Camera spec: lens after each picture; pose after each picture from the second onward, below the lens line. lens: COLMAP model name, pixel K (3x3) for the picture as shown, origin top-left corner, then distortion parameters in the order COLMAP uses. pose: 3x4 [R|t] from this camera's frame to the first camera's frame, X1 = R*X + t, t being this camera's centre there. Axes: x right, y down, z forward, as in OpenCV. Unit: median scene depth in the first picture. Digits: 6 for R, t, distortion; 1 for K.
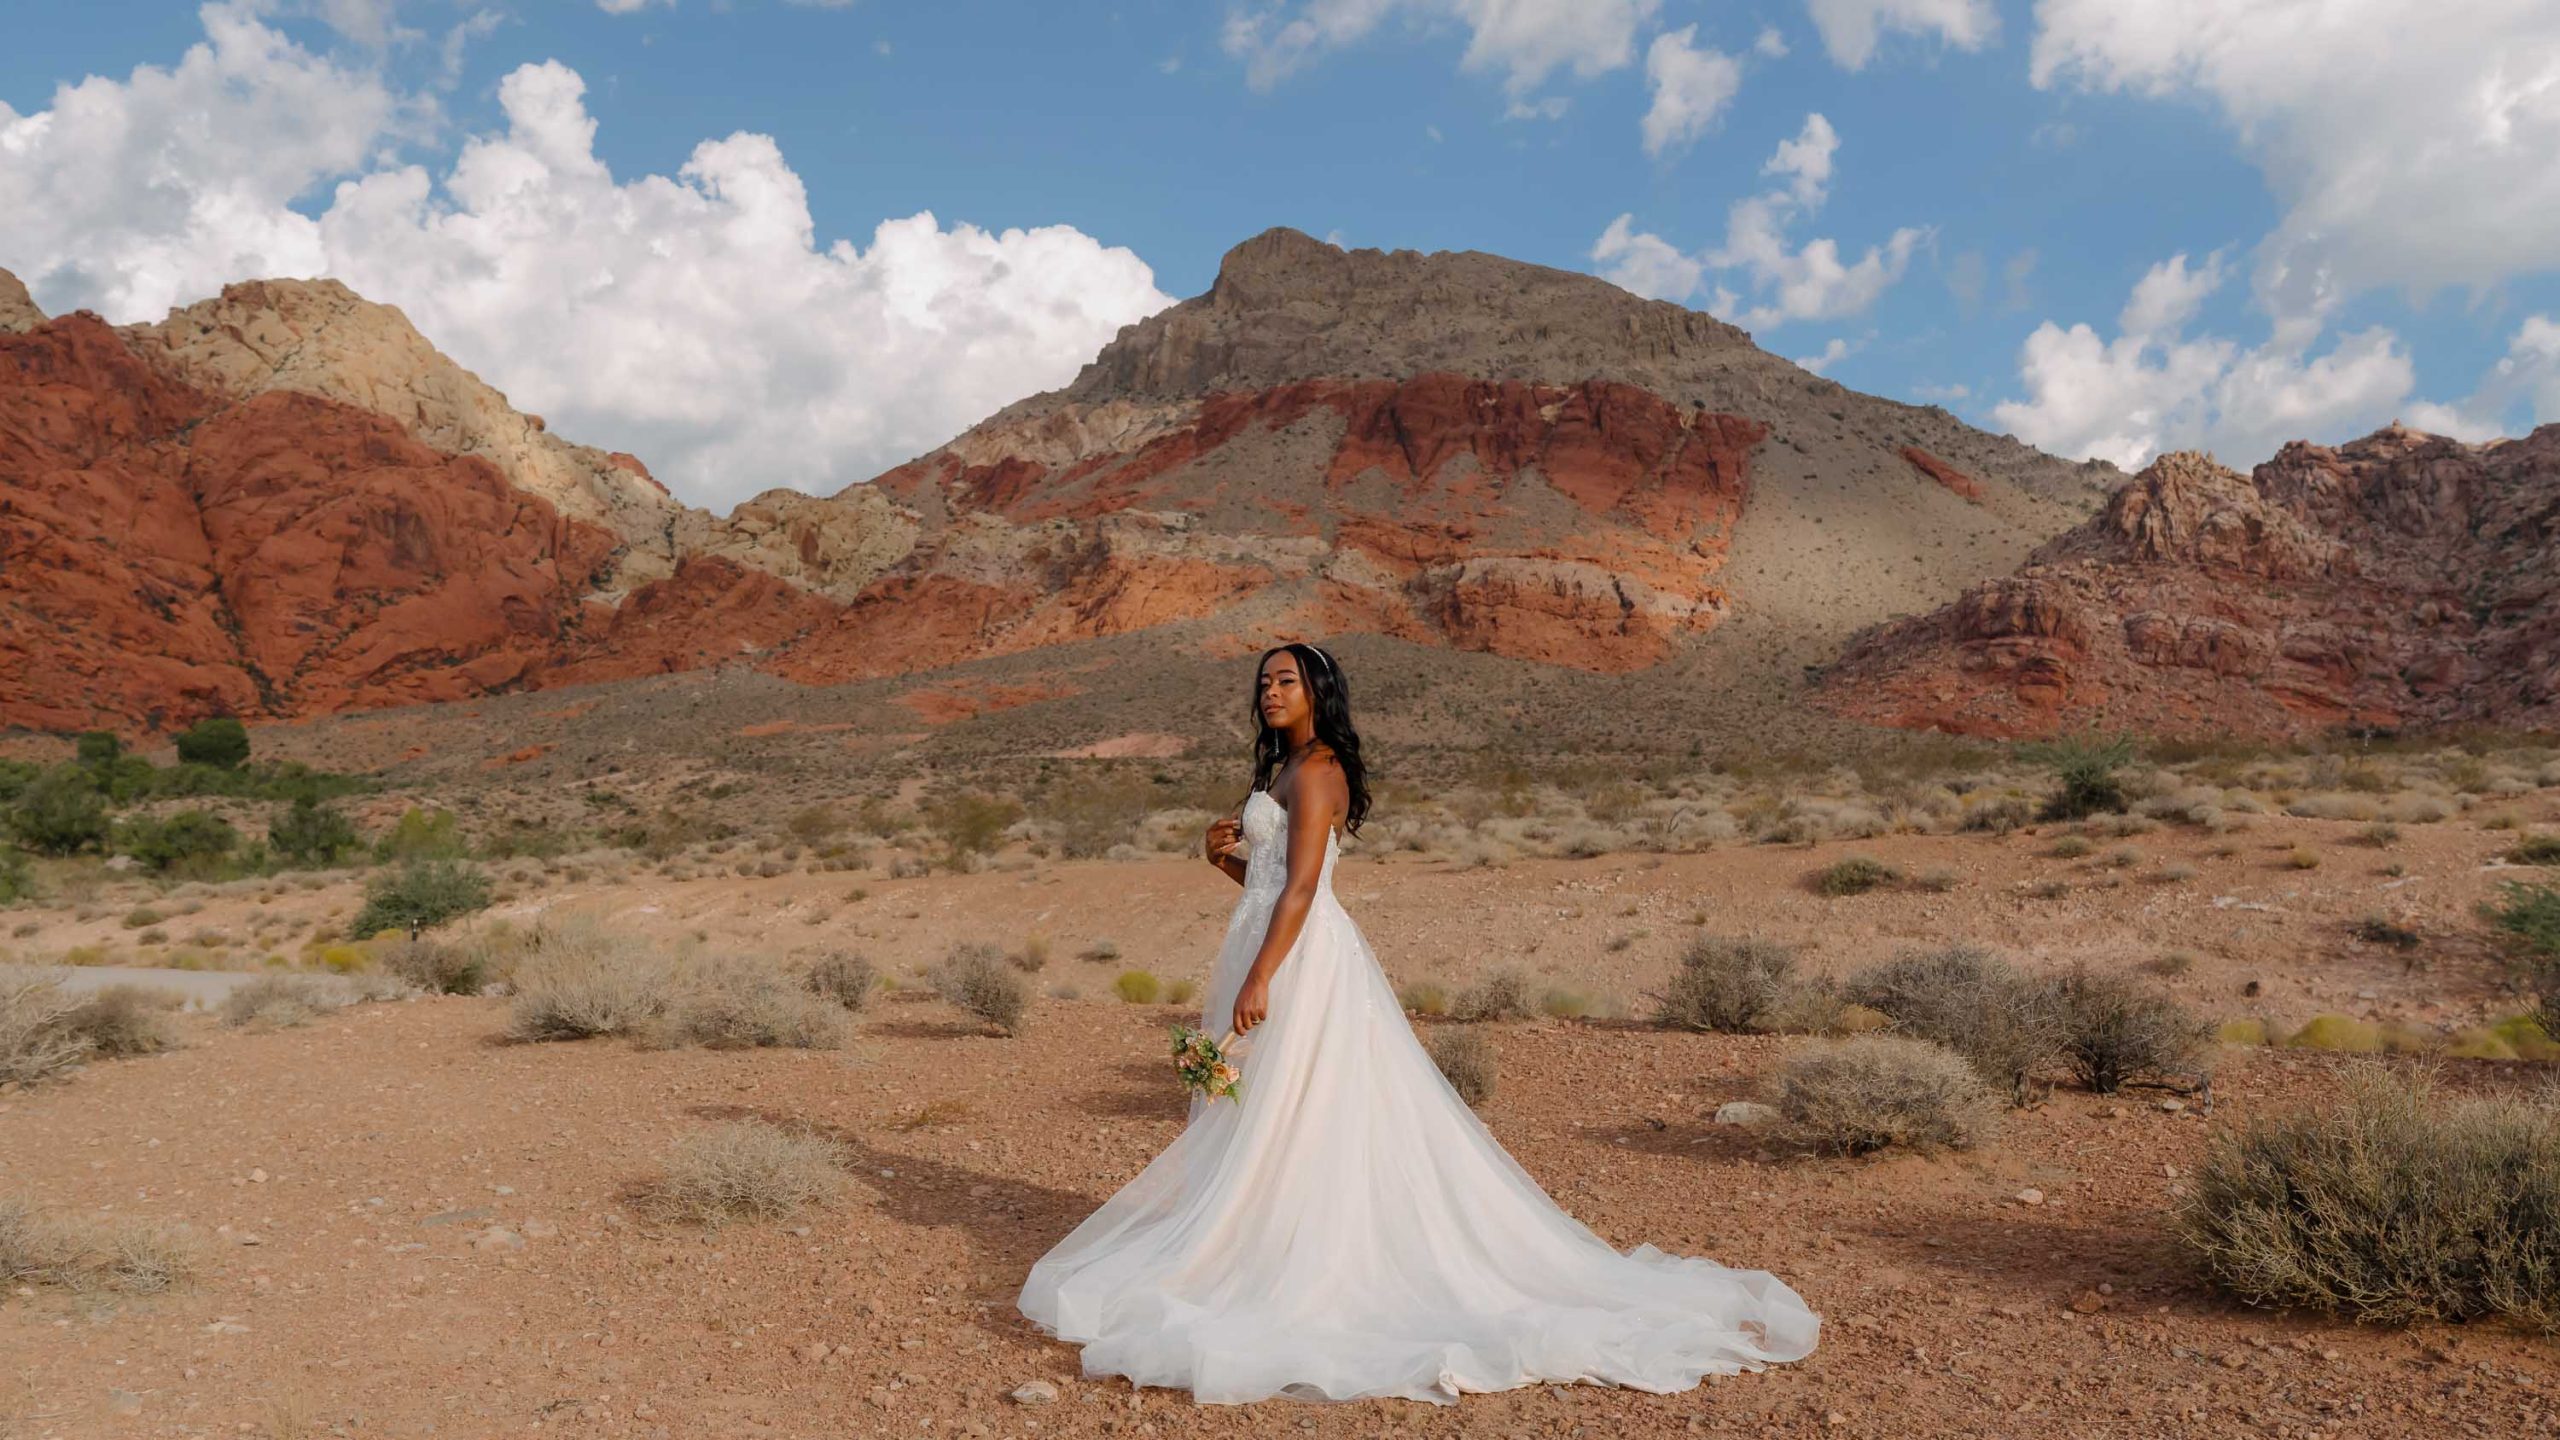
lens RADIAL K [[5741.8, 0, 1280.0], [0, 5741.8, 720.0], [0, 0, 1]] dist [0.048245, -0.501106]
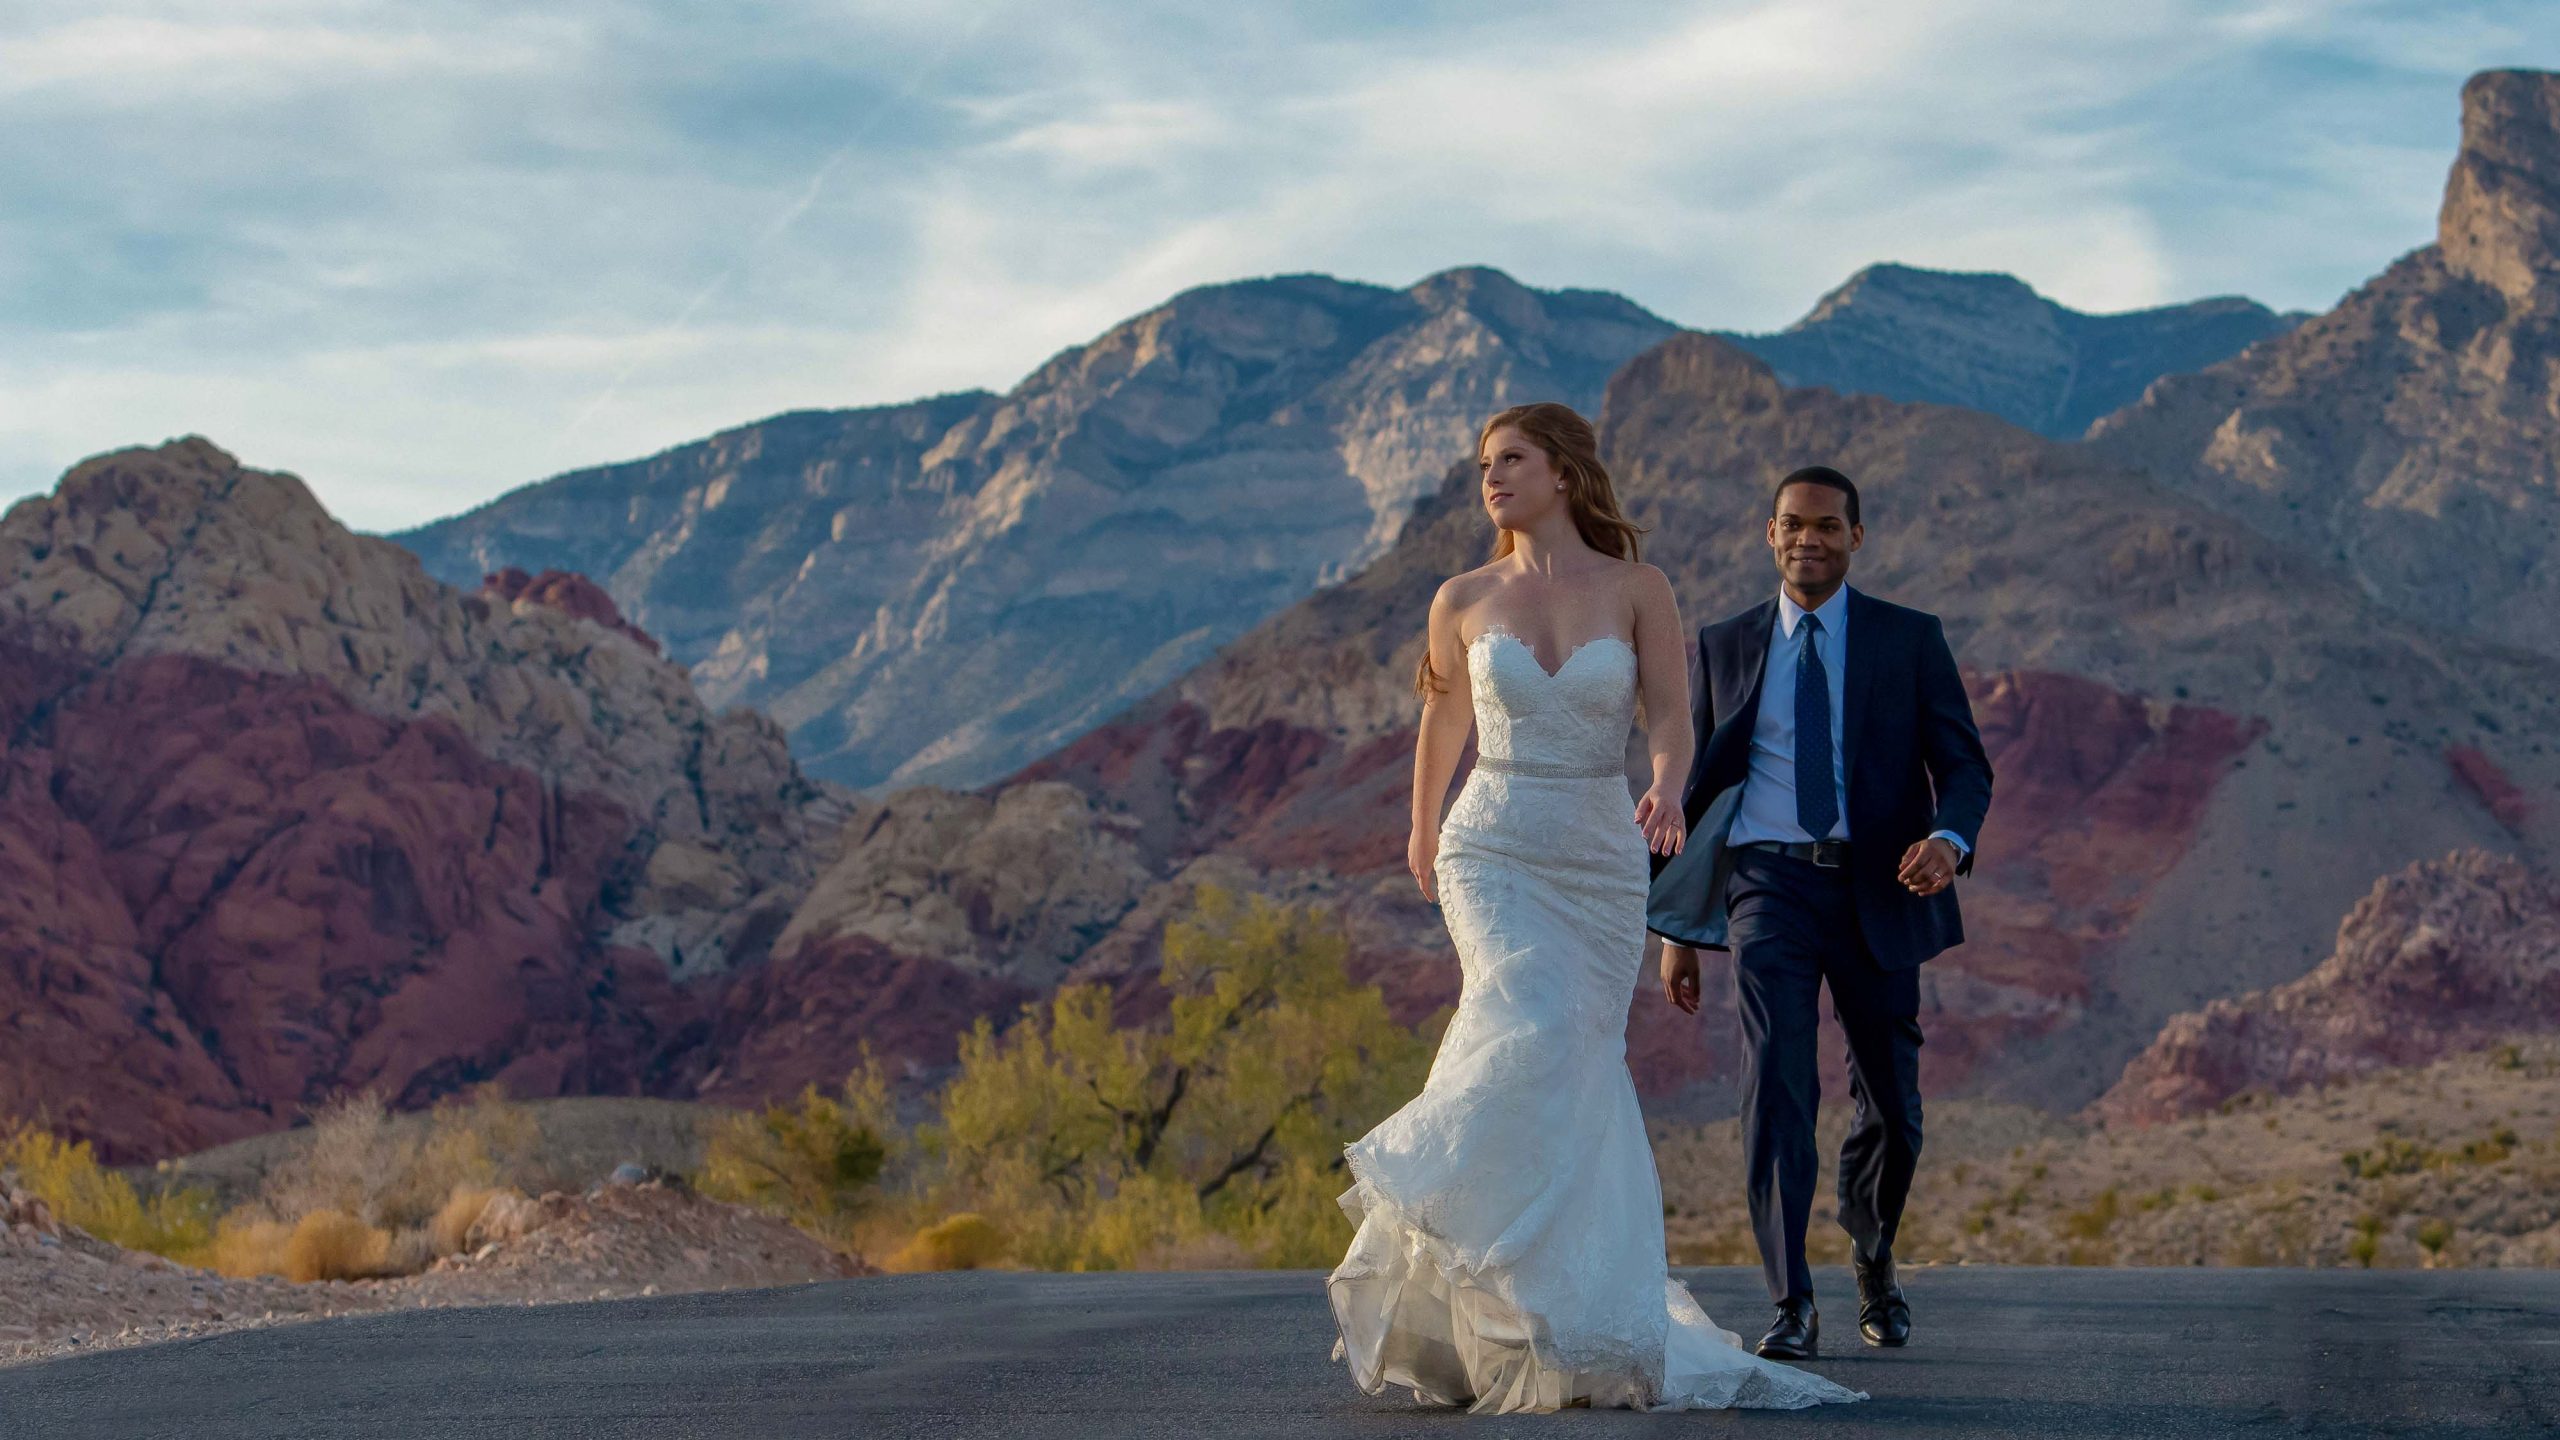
lens RADIAL K [[5741.8, 0, 1280.0], [0, 5741.8, 720.0], [0, 0, 1]] dist [0.048245, -0.501106]
pose [[0.999142, -0.025021, -0.033008, -0.022512], [0.022364, 0.996659, -0.078548, 0.004849], [0.034863, 0.077742, 0.996364, 0.318843]]
